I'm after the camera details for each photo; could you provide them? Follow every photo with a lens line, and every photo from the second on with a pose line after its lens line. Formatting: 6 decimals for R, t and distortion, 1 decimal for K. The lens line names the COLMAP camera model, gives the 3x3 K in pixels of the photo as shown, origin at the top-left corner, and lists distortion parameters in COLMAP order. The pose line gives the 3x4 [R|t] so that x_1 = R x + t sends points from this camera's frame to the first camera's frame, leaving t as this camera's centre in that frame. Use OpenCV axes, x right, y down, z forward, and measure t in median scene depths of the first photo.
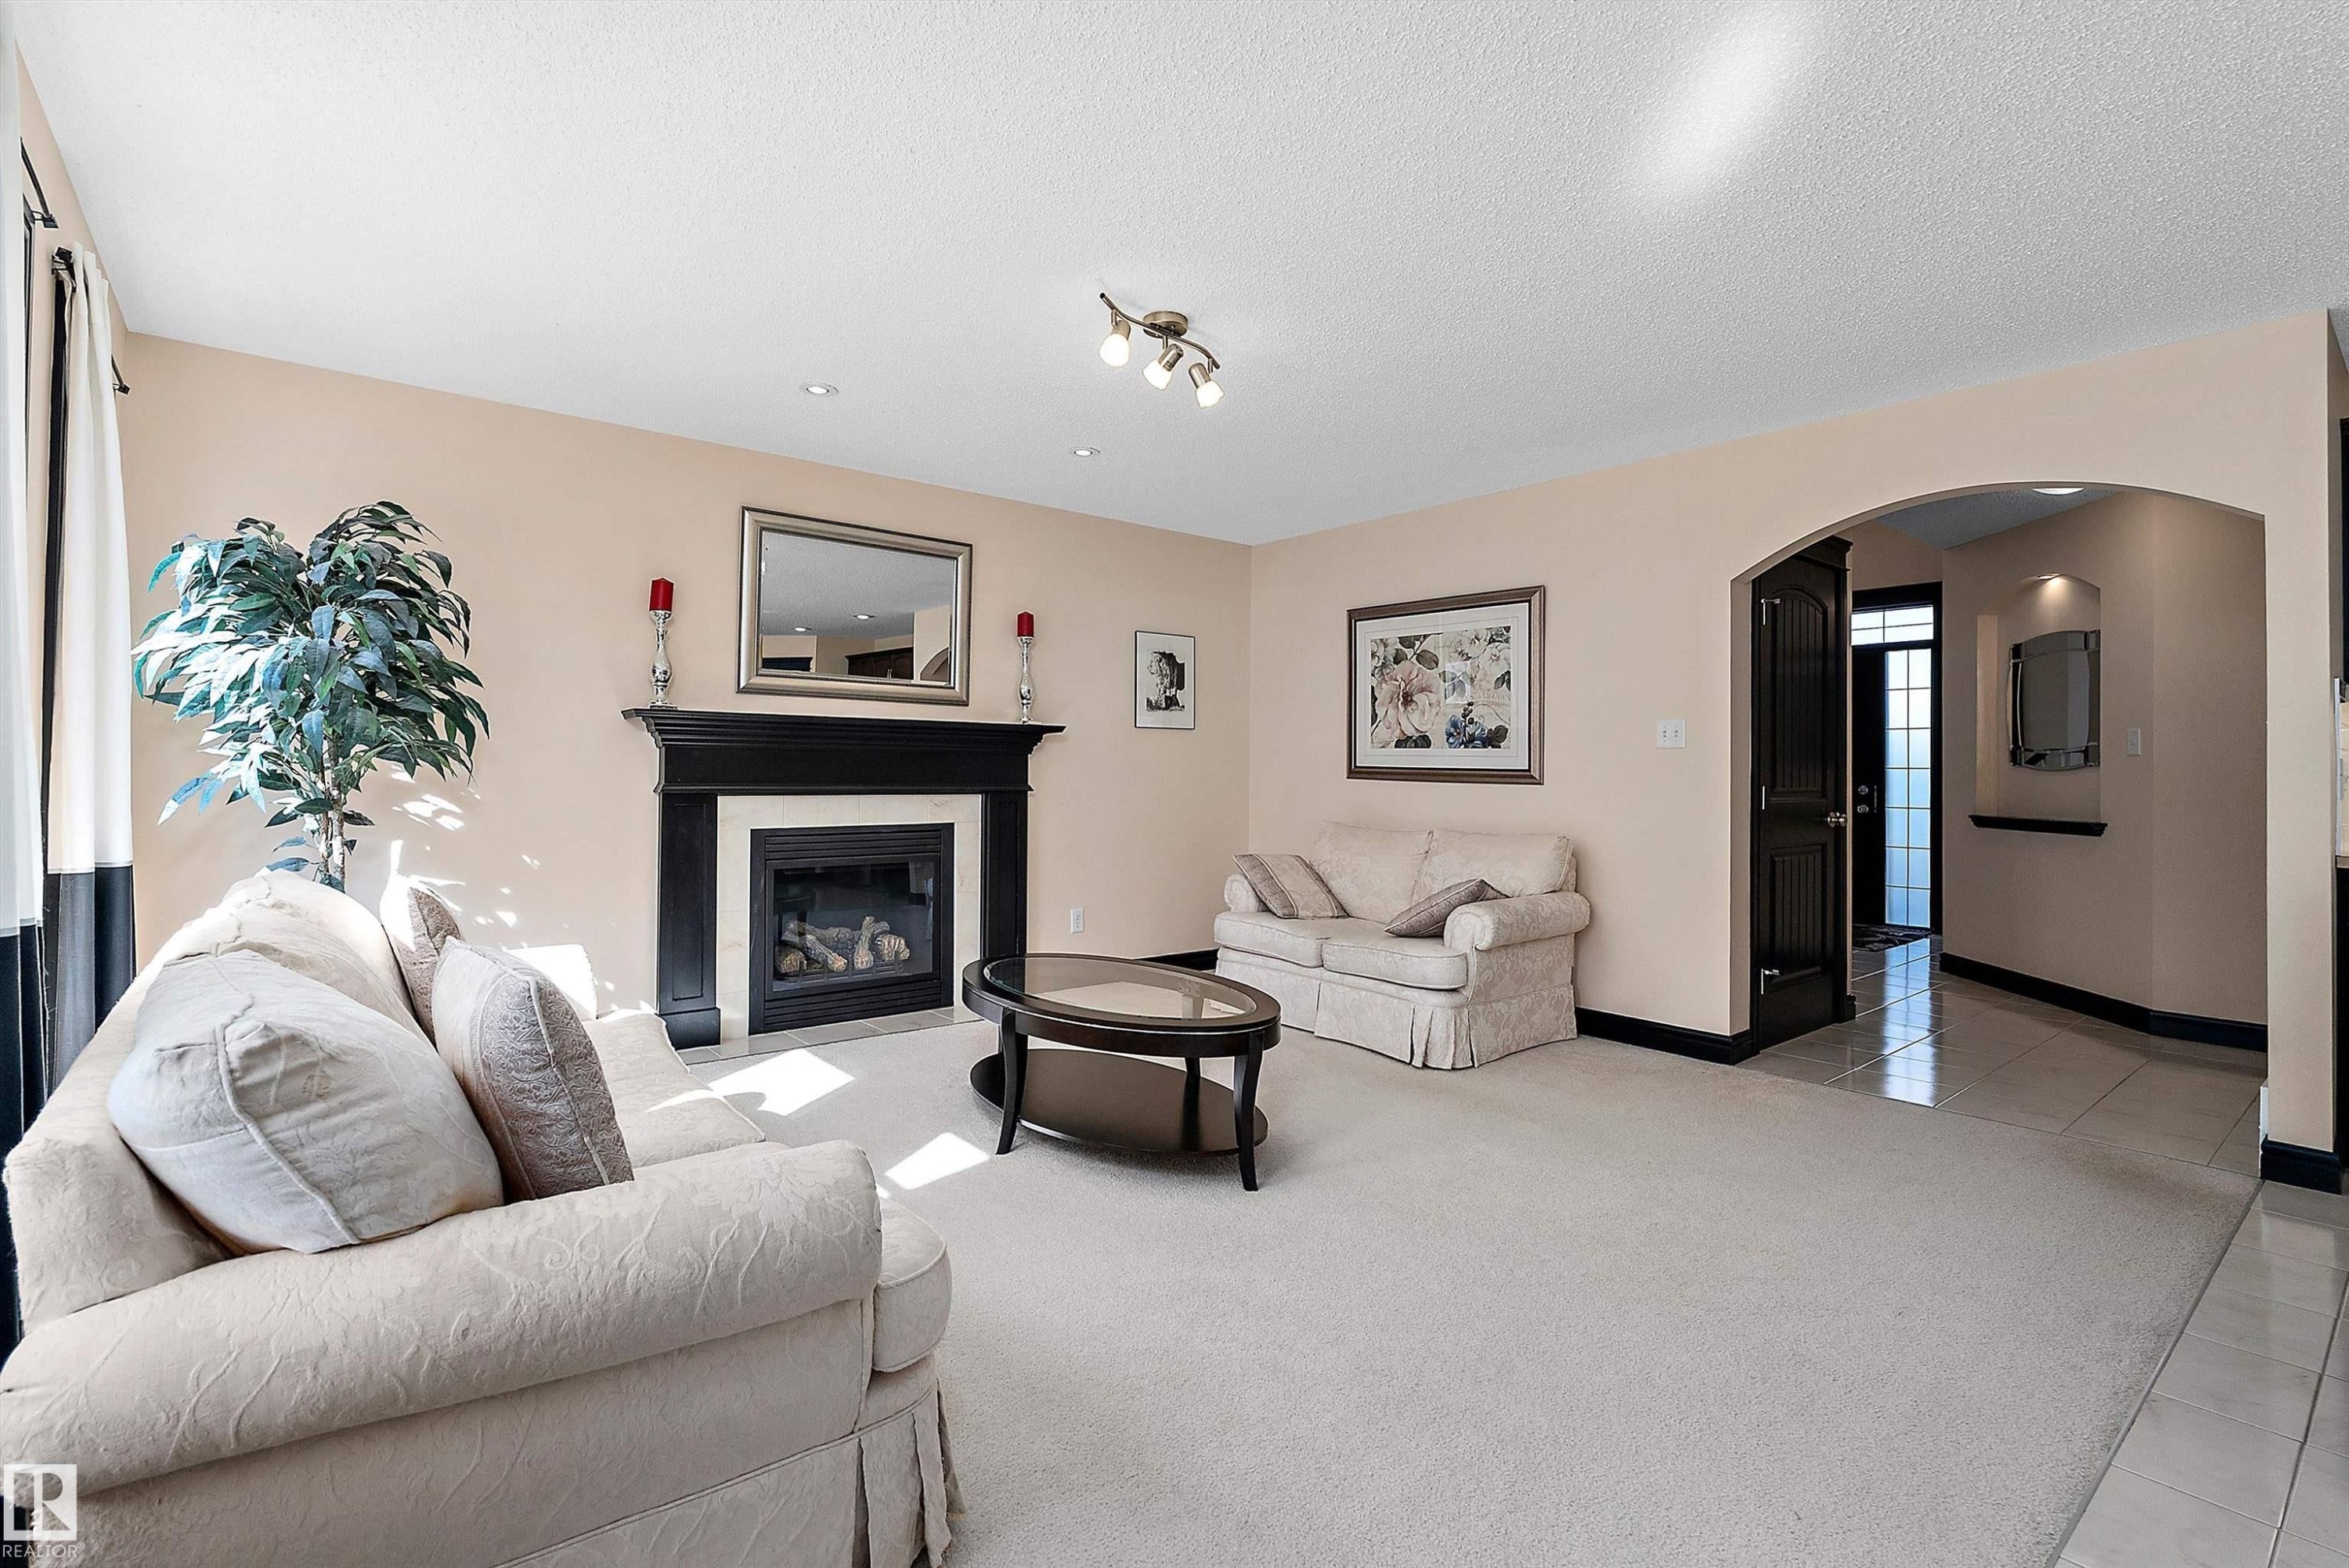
lens RADIAL K [[1048.1, 0, 1152.9], [0, 1048.1, 768.6], [0, 0, 1]] dist [-0.011760, -0.000428]
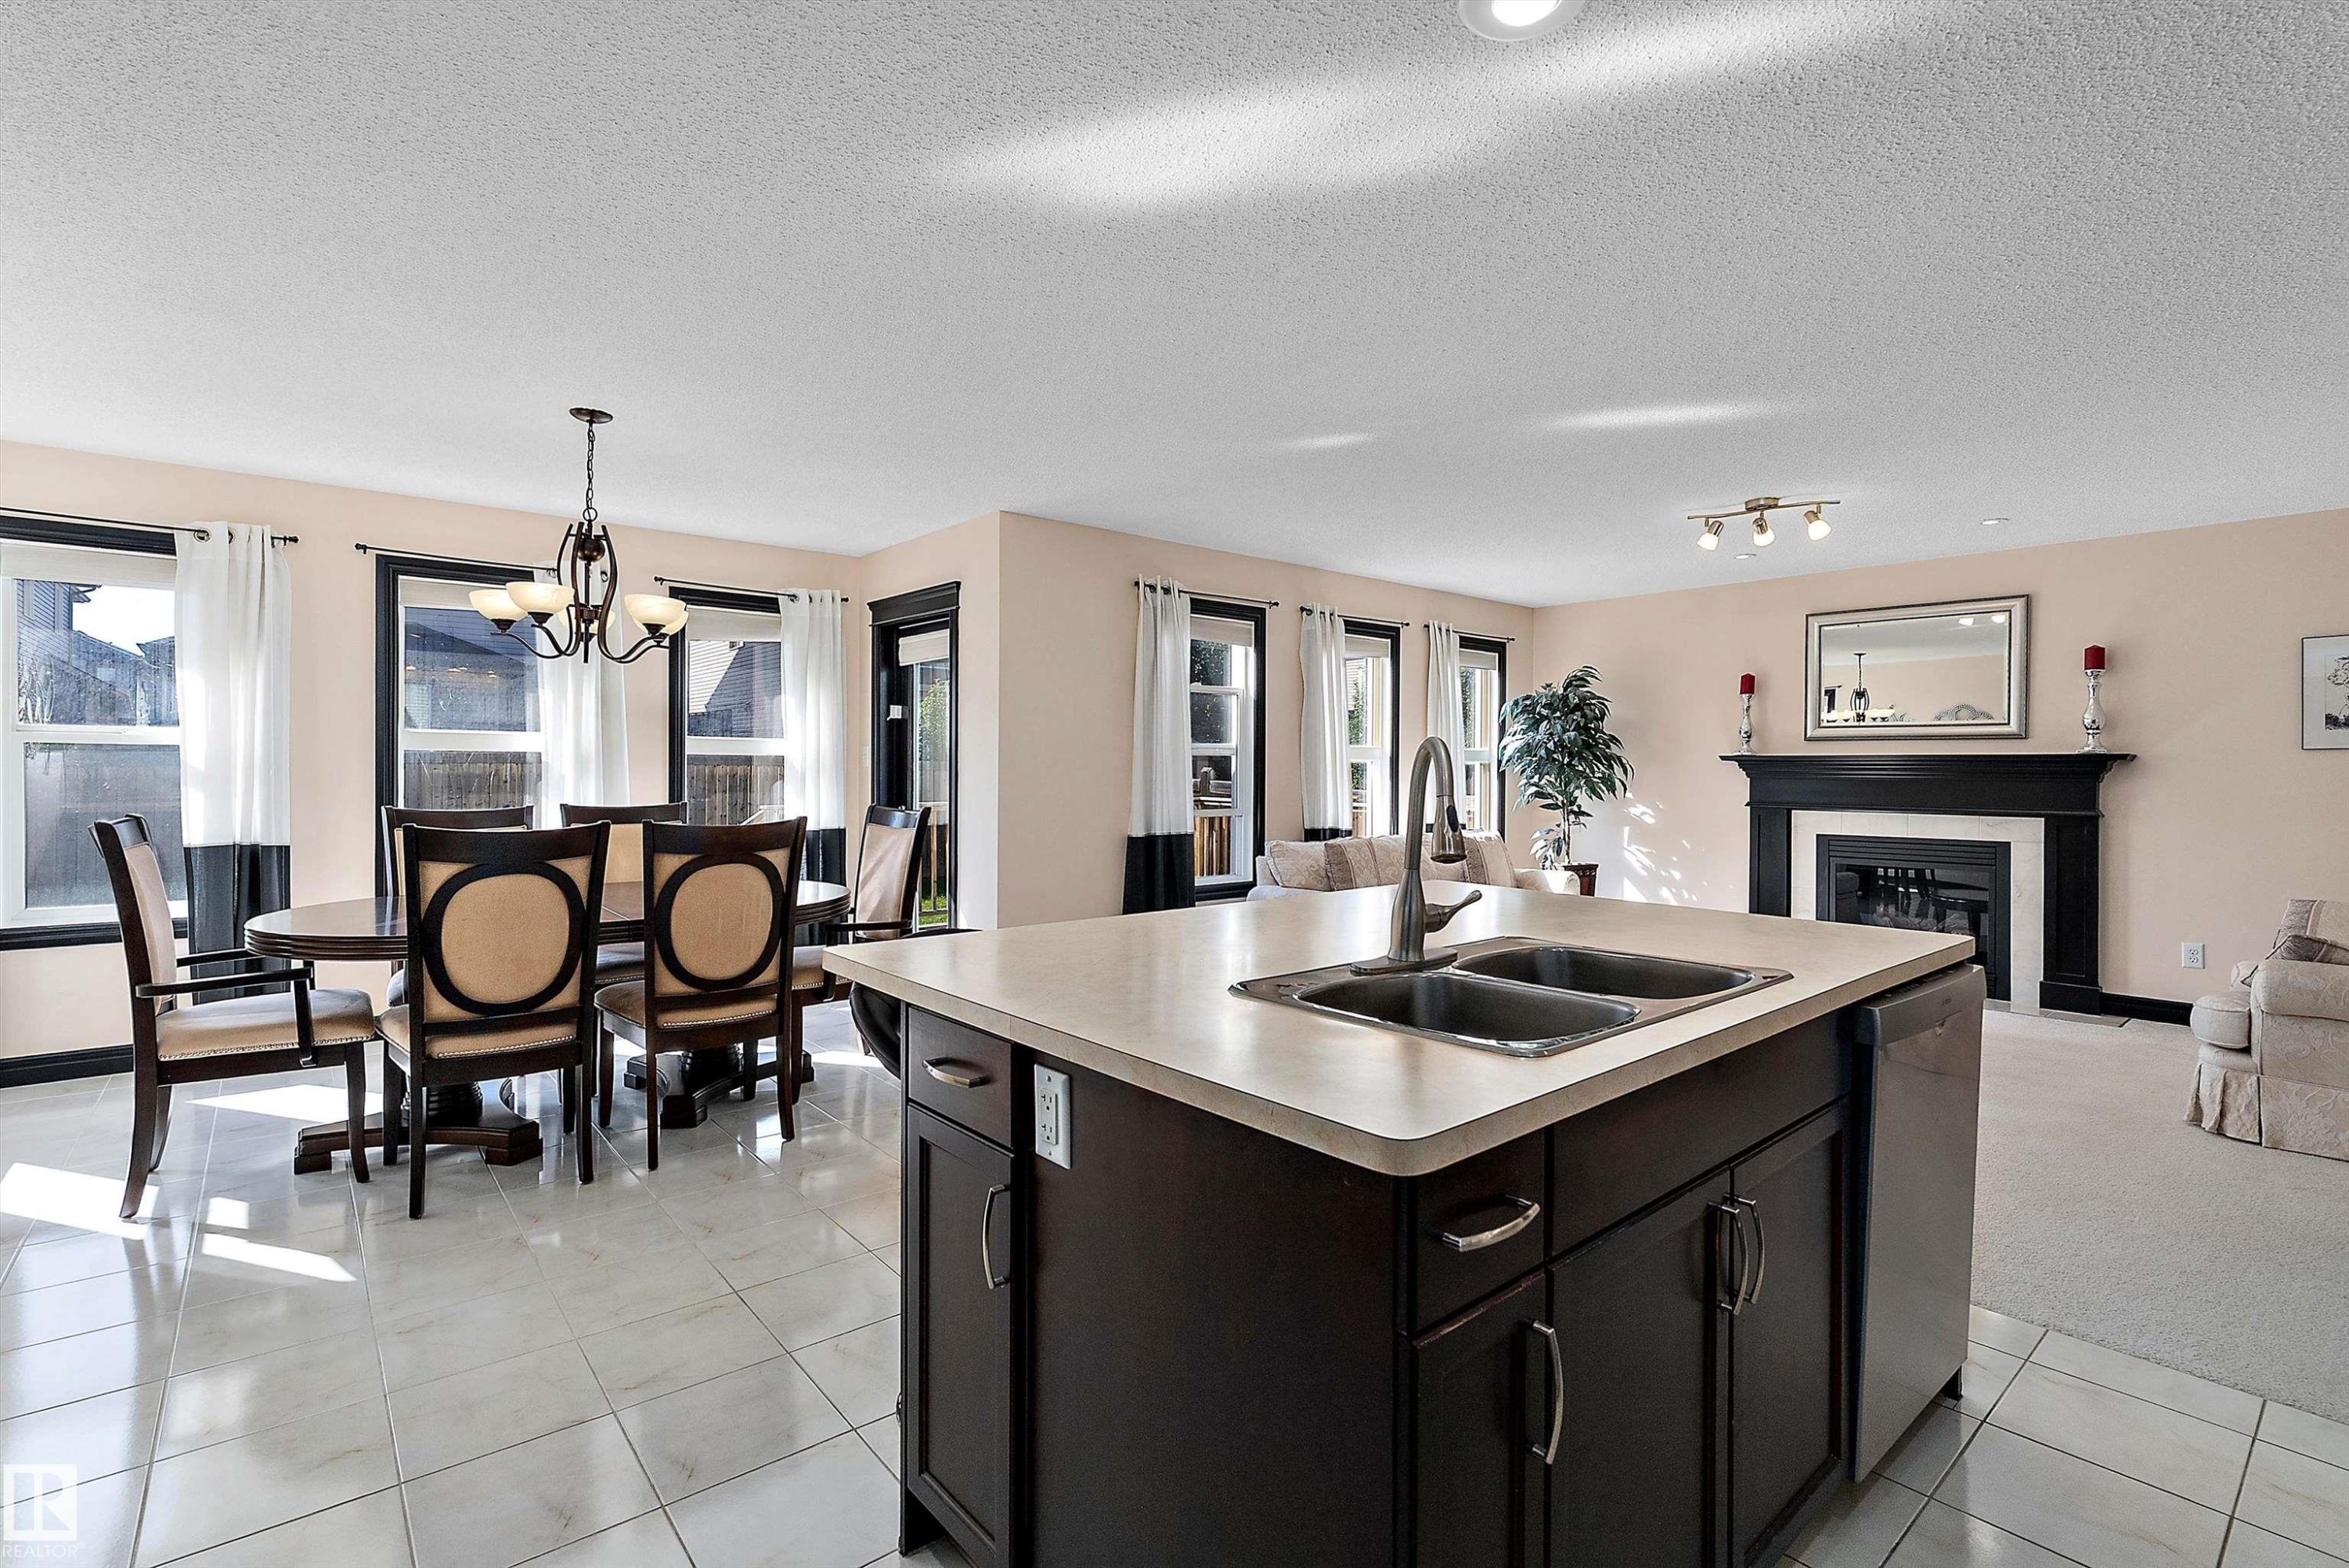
lens RADIAL K [[1048.1, 0, 1174.1], [0, 1048.1, 773.9], [0, 0, 1]] dist [-0.011760, -0.000428]
pose [[0.035062, -0.006185, -0.999366, 1.026336], [-0.005522, 0.999964, -0.006383, -0.011660], [0.999370, 0.005742, 0.035026, 0.061674]]
